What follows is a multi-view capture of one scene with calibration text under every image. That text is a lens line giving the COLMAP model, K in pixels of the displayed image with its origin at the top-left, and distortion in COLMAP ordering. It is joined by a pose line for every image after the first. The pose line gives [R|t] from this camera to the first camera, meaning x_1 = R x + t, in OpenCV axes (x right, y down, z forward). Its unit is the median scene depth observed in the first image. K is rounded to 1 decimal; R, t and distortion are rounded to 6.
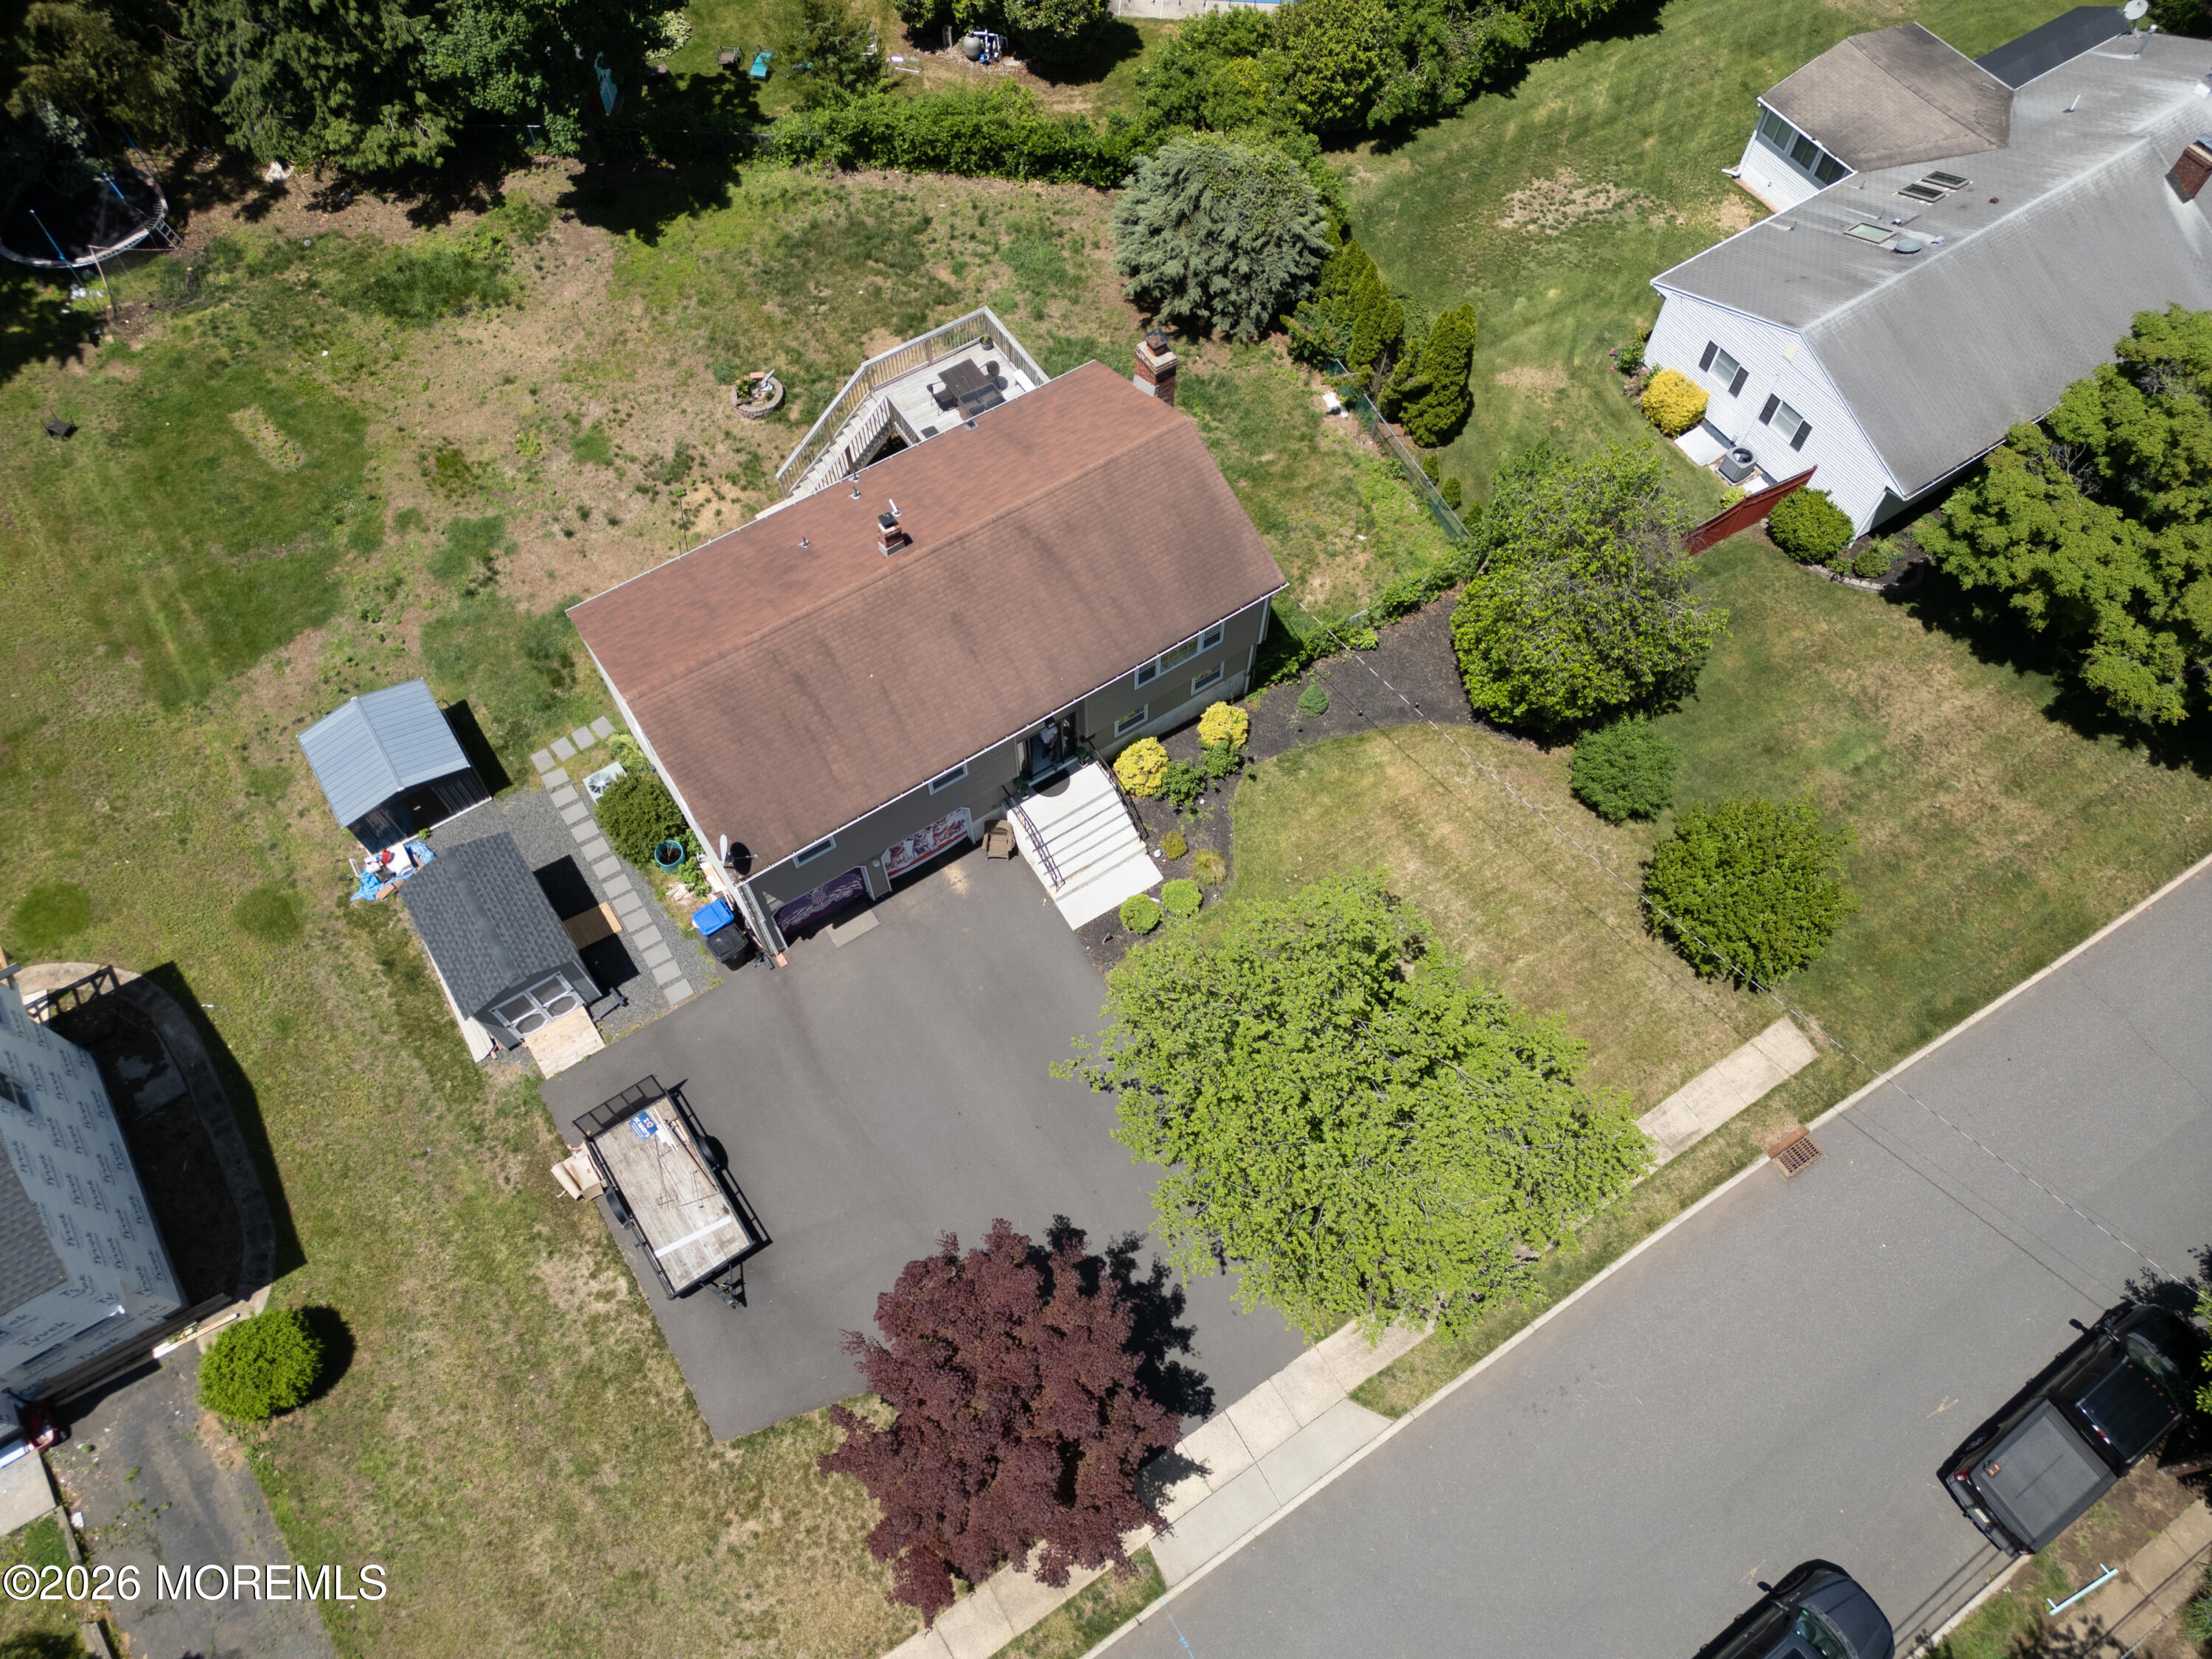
lens RADIAL K [[1543.4, 0, 1111.8], [0, 1543.4, 829.0], [0, 0, 1]] dist [0.081247, -0.083640]
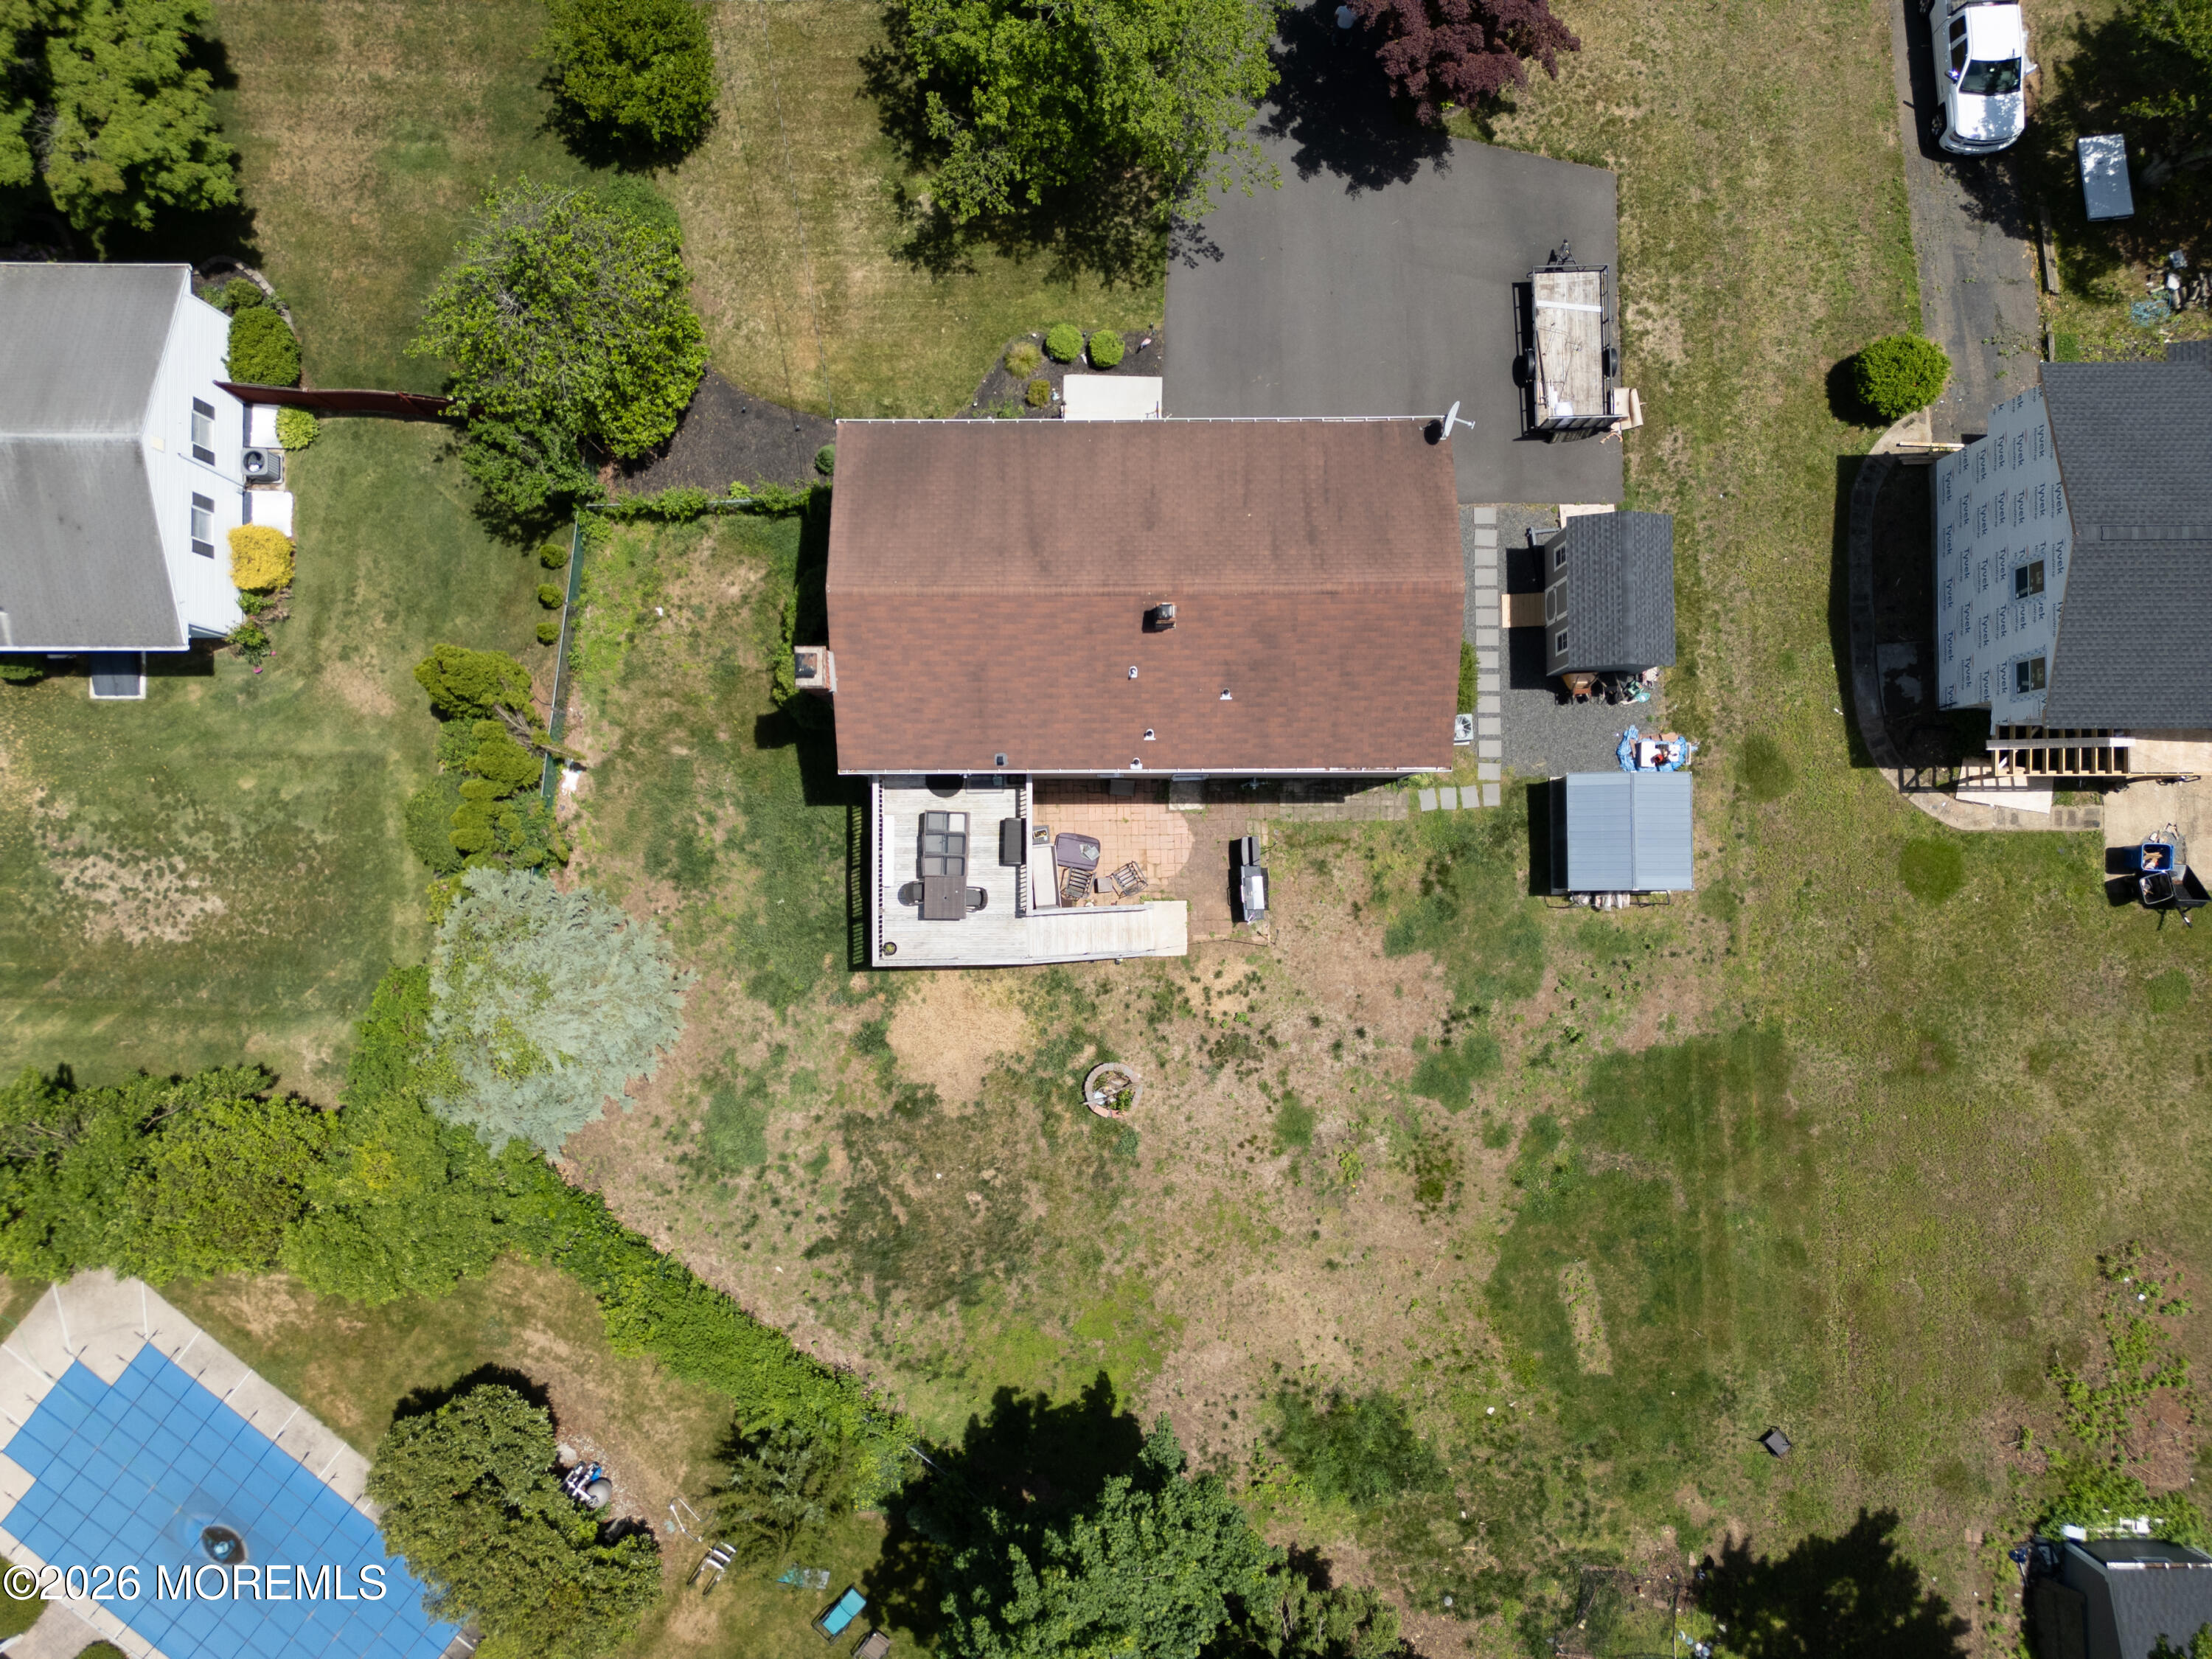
lens RADIAL K [[1541.4, 0, 1112.0], [0, 1541.4, 829.0], [0, 0, 1]] dist [0.092910, -0.105011]
pose [[-0.838472, -0.544757, 0.014272, -0.161275], [0.478127, -0.722846, 0.498887, -0.637258], [-0.261456, 0.425127, 0.866550, 0.155366]]
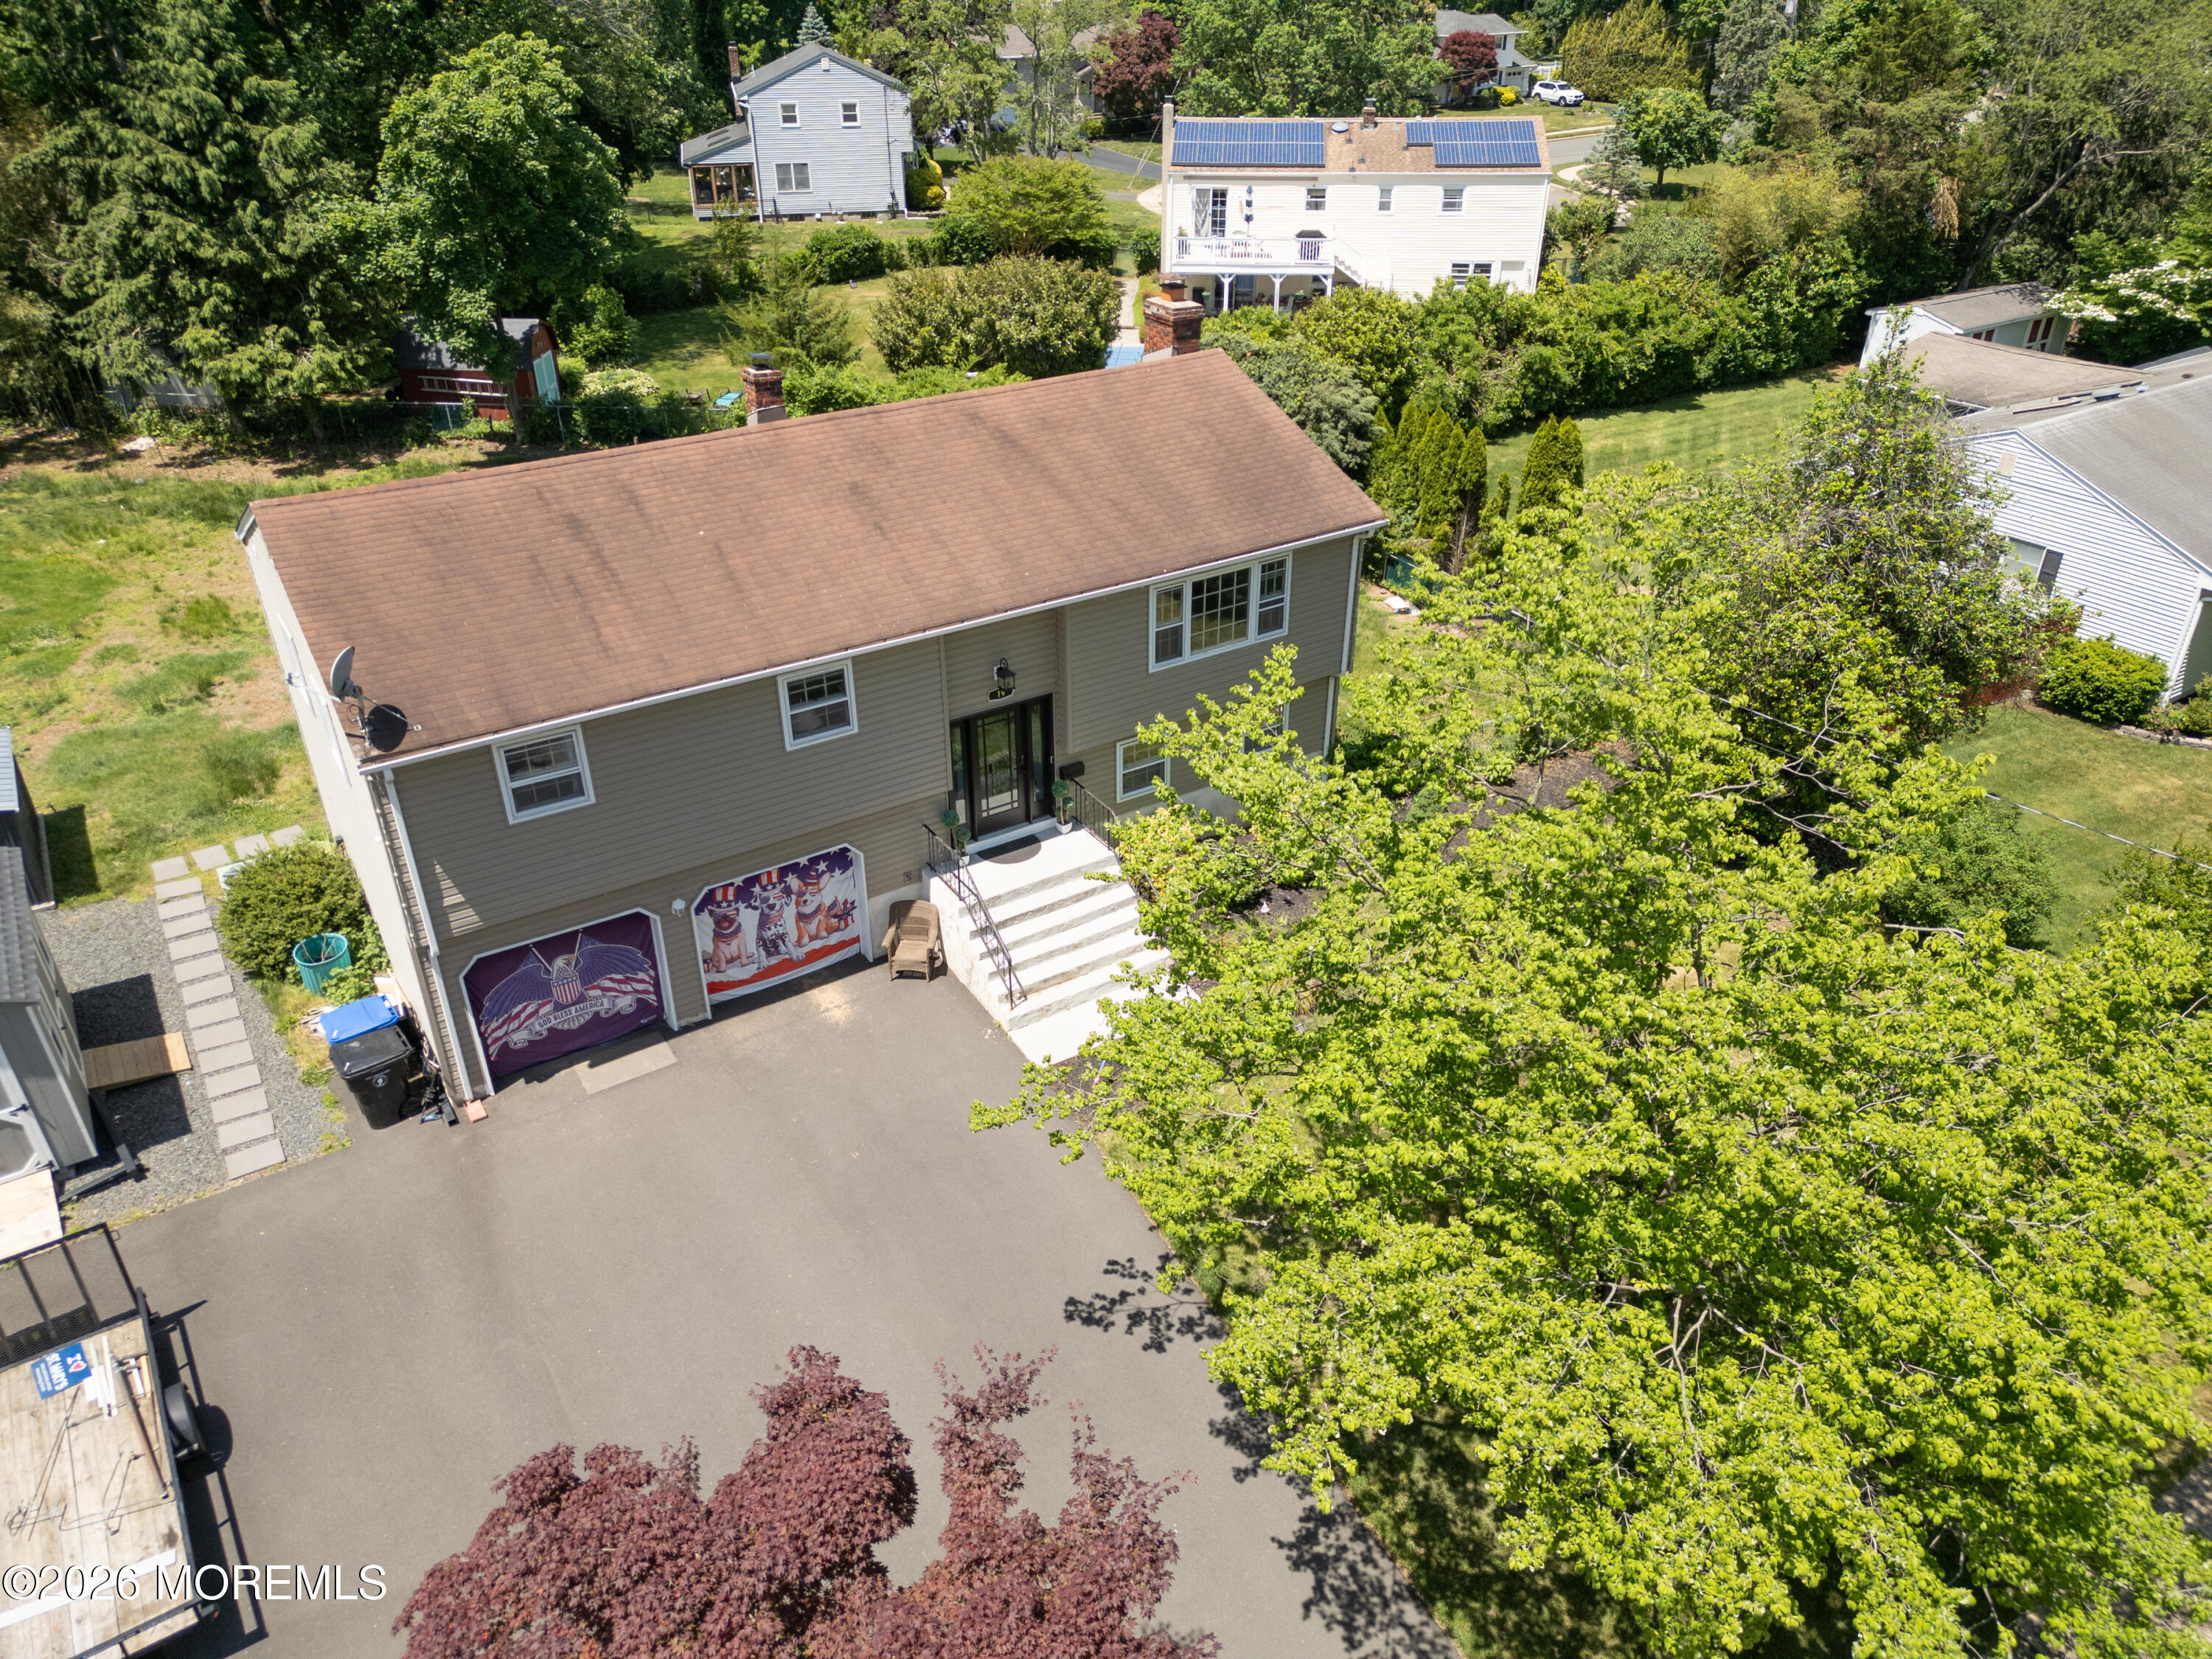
lens RADIAL K [[1547.6, 0, 1116.2], [0, 1547.6, 826.6], [0, 0, 1]] dist [0.074436, -0.079026]
pose [[0.999999, -0.001007, 0.000409, 0.001294], [0.001073, 0.853956, -0.520343, 0.234888], [0.000175, 0.520343, 0.853957, 0.427081]]
